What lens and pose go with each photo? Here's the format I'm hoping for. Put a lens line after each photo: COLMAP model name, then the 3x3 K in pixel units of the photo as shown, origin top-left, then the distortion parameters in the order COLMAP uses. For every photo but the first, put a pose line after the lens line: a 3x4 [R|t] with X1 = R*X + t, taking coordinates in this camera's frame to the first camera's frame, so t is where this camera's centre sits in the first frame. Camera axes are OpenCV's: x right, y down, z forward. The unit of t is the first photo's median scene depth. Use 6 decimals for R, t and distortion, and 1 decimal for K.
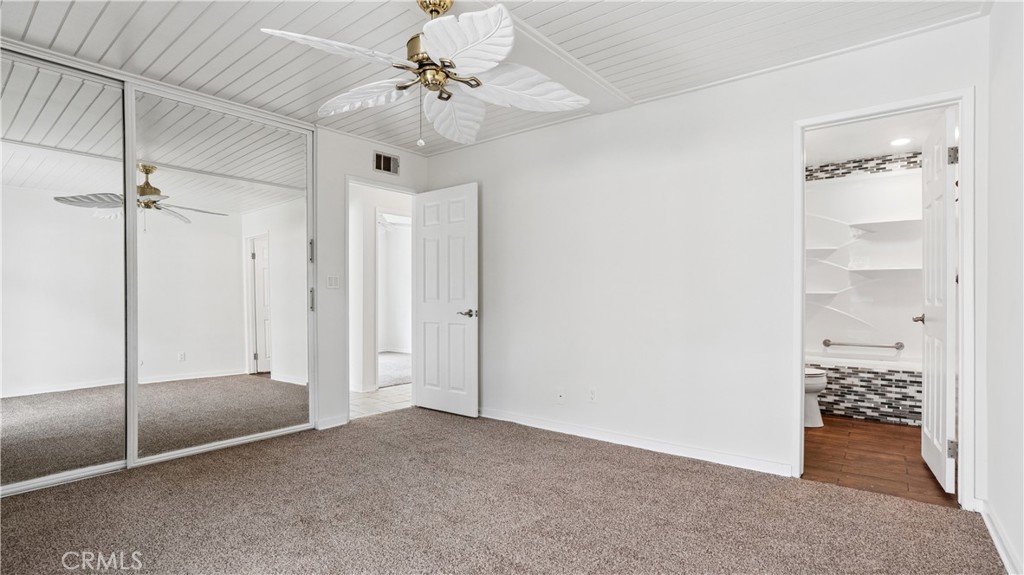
lens RADIAL K [[485.8, 0, 518.7], [0, 485.8, 296.3], [0, 0, 1]] dist [-0.023753, 0.000483]
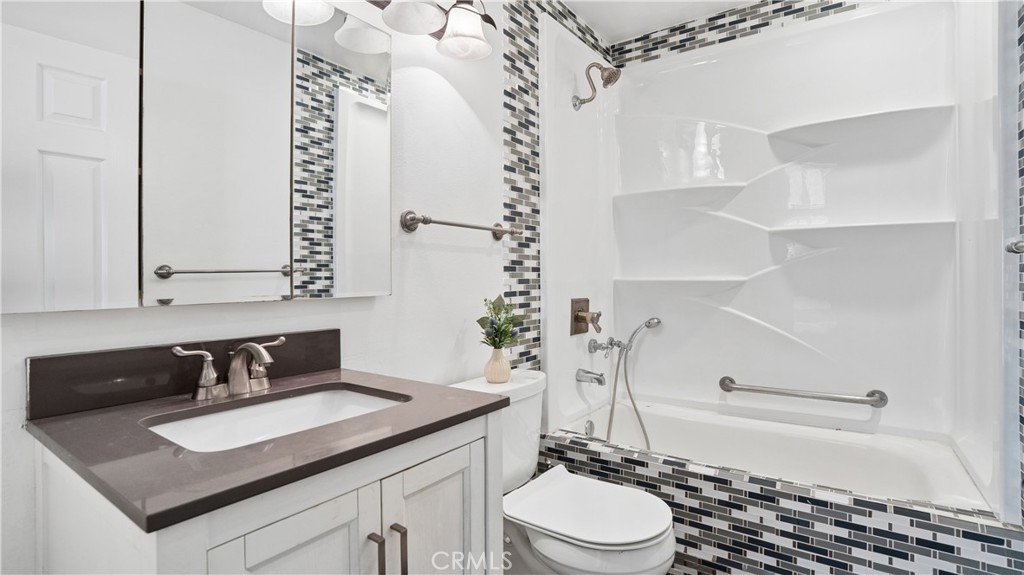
lens RADIAL K [[485.8, 0, 503.9], [0, 485.8, 280.8], [0, 0, 1]] dist [-0.023753, 0.000483]
pose [[0.999362, -0.012753, 0.033368, 0.475414], [0.012813, 0.999917, -0.001601, -0.009380], [-0.033345, 0.002028, 0.999442, 0.619404]]
